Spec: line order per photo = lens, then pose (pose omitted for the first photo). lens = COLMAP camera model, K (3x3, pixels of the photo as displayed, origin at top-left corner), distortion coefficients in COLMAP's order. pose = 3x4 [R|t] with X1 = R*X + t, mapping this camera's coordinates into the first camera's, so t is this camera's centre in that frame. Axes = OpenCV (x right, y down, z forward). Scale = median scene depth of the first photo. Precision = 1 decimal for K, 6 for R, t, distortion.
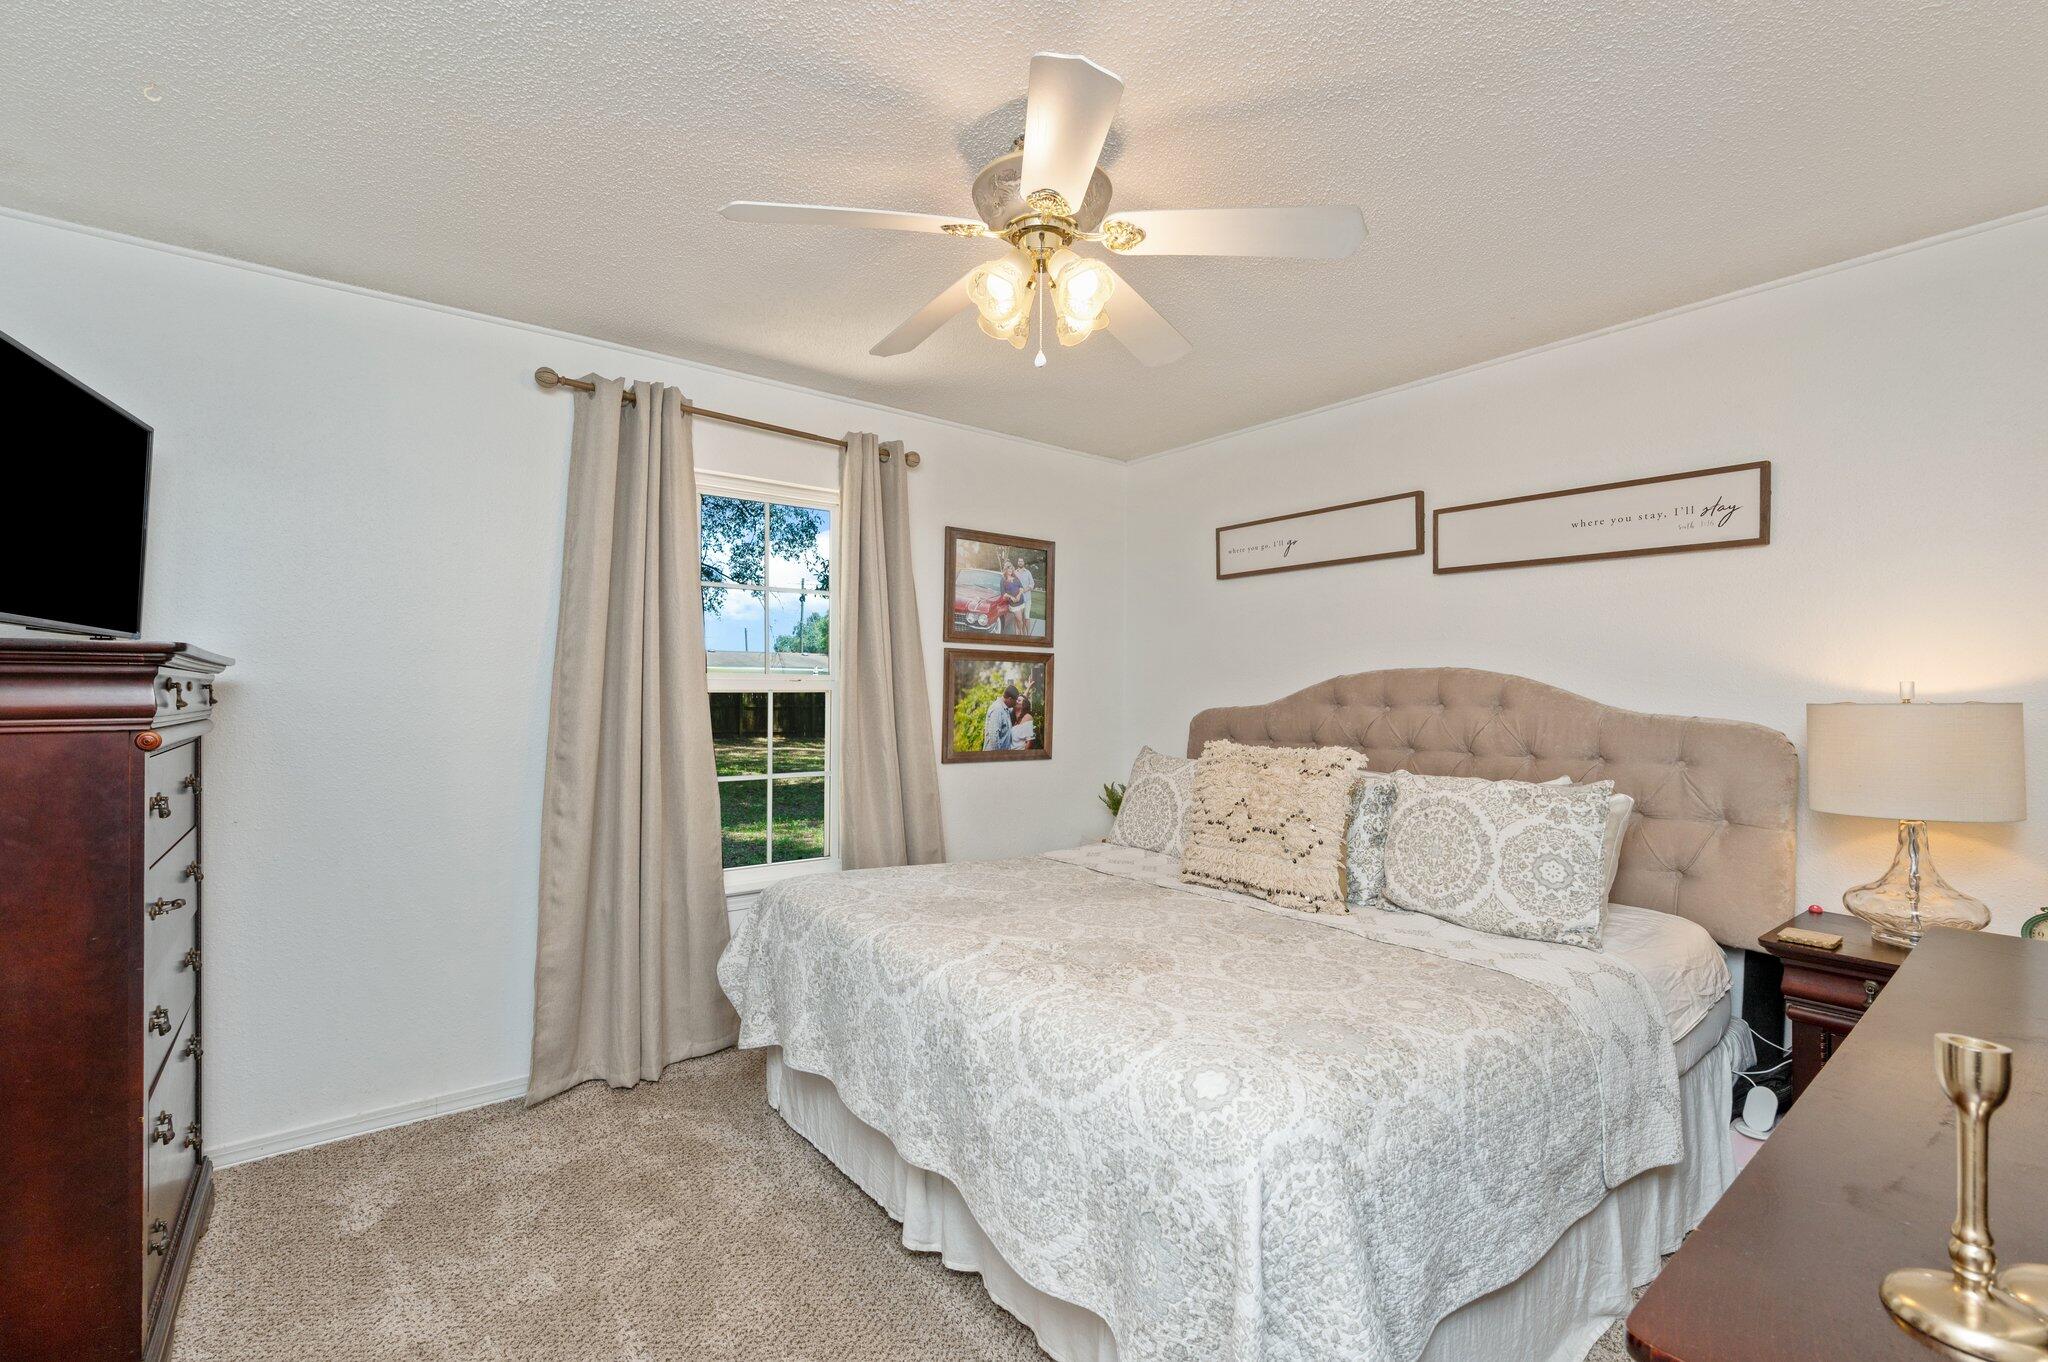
lens RADIAL K [[895.1, 0, 1031.4], [0, 895.1, 686.1], [0, 0, 1]] dist [-0.004205, -0.001354]
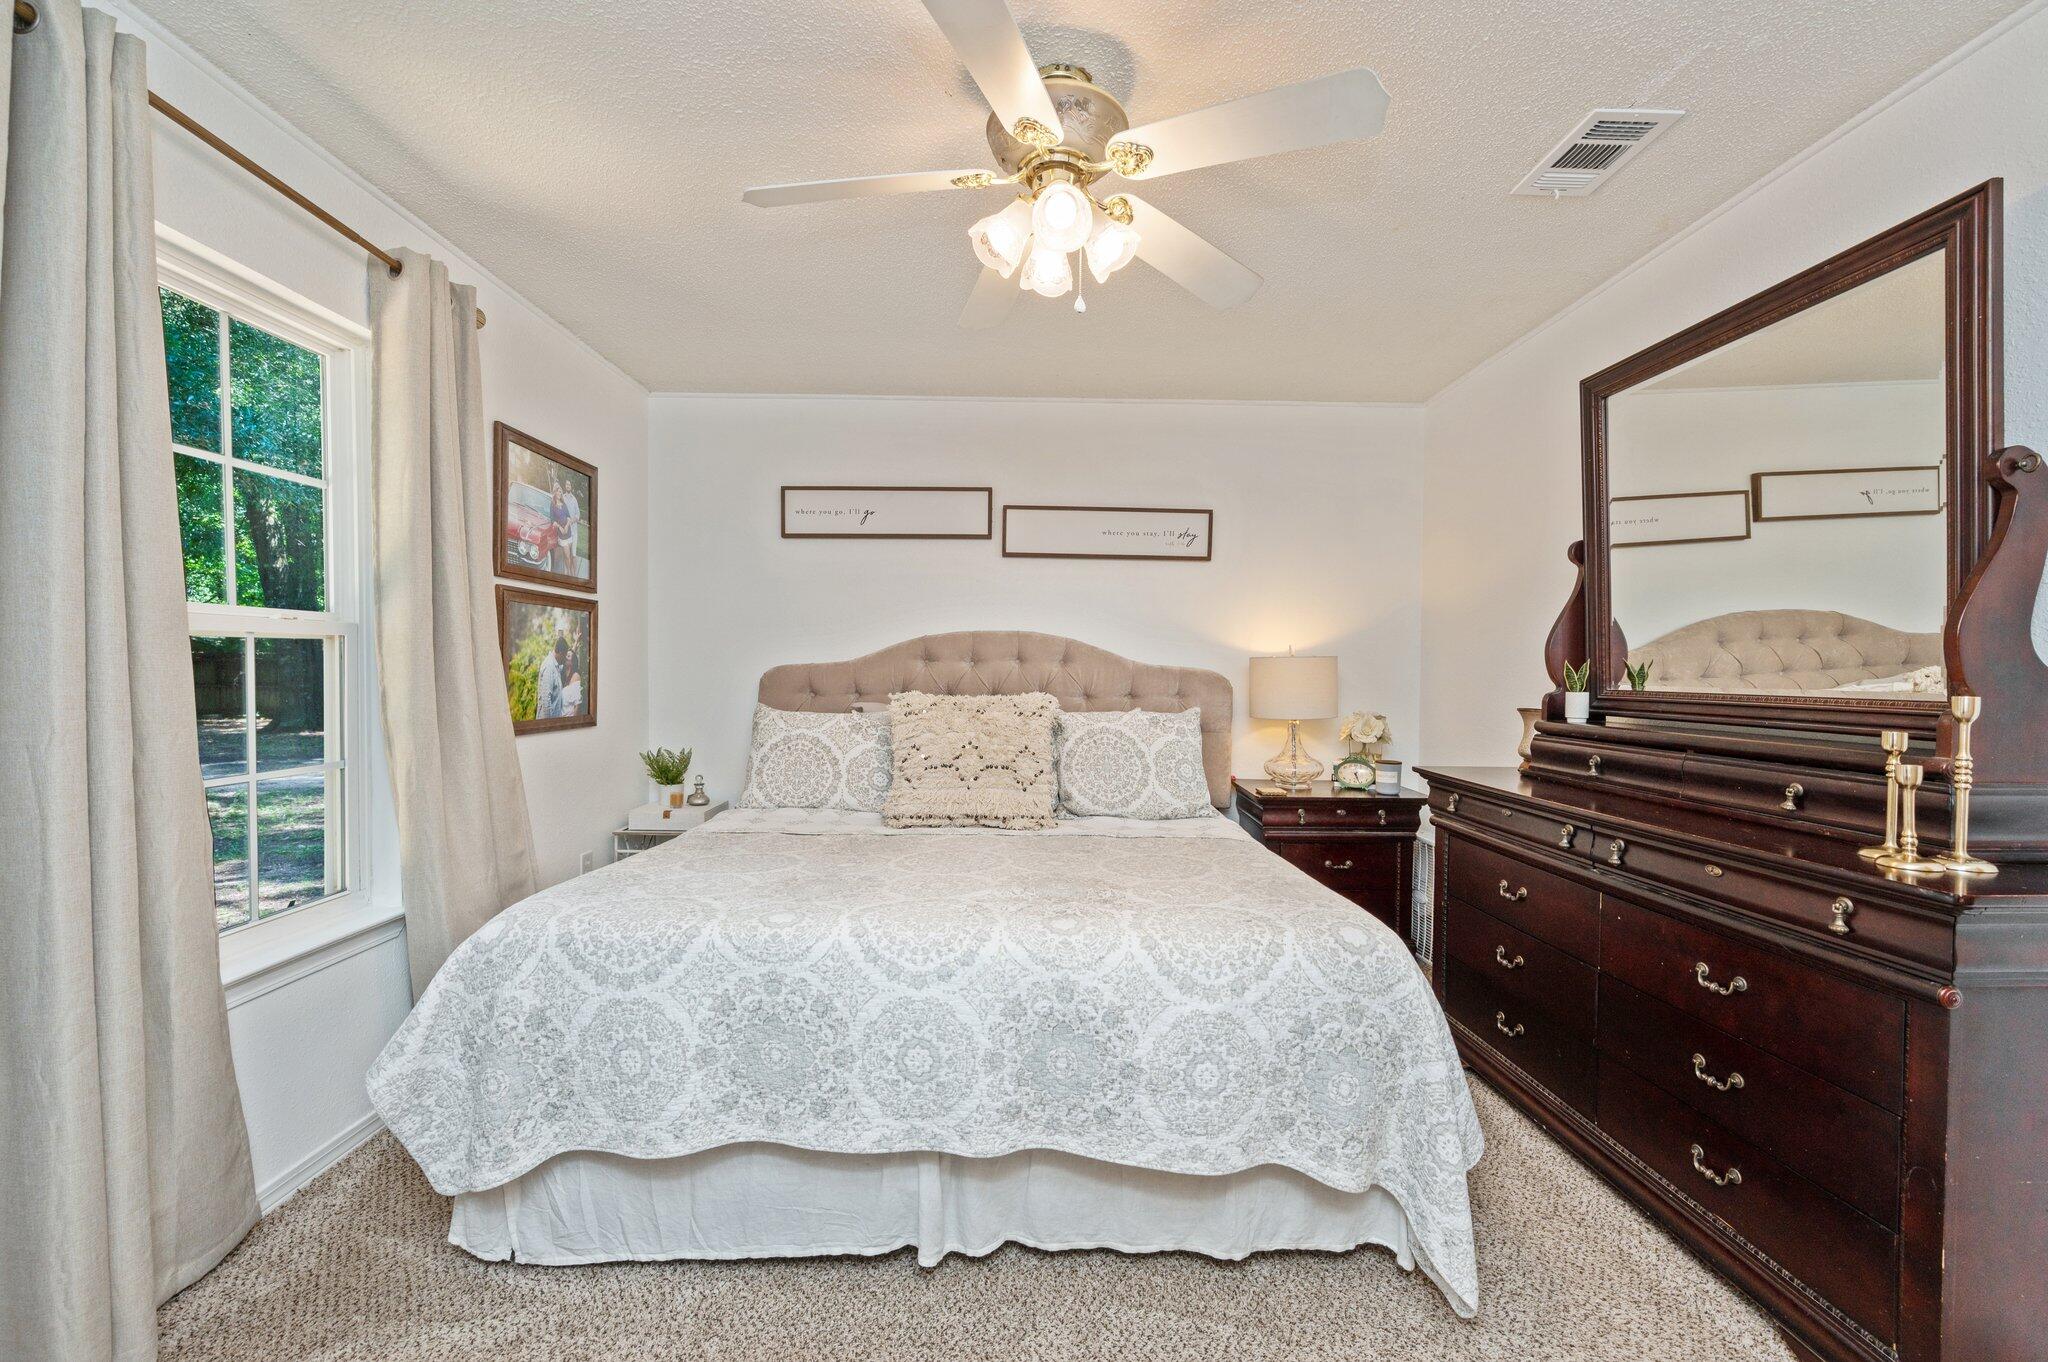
lens RADIAL K [[806.6, 0, 1016.4], [0, 806.6, 683.7], [0, 0, 1]] dist [-0.001647, -0.000060]
pose [[0.608973, -0.018940, 0.792965, -0.372195], [-0.010133, 0.999448, 0.031654, 0.014907], [-0.793127, -0.027312, 0.608444, 0.244366]]
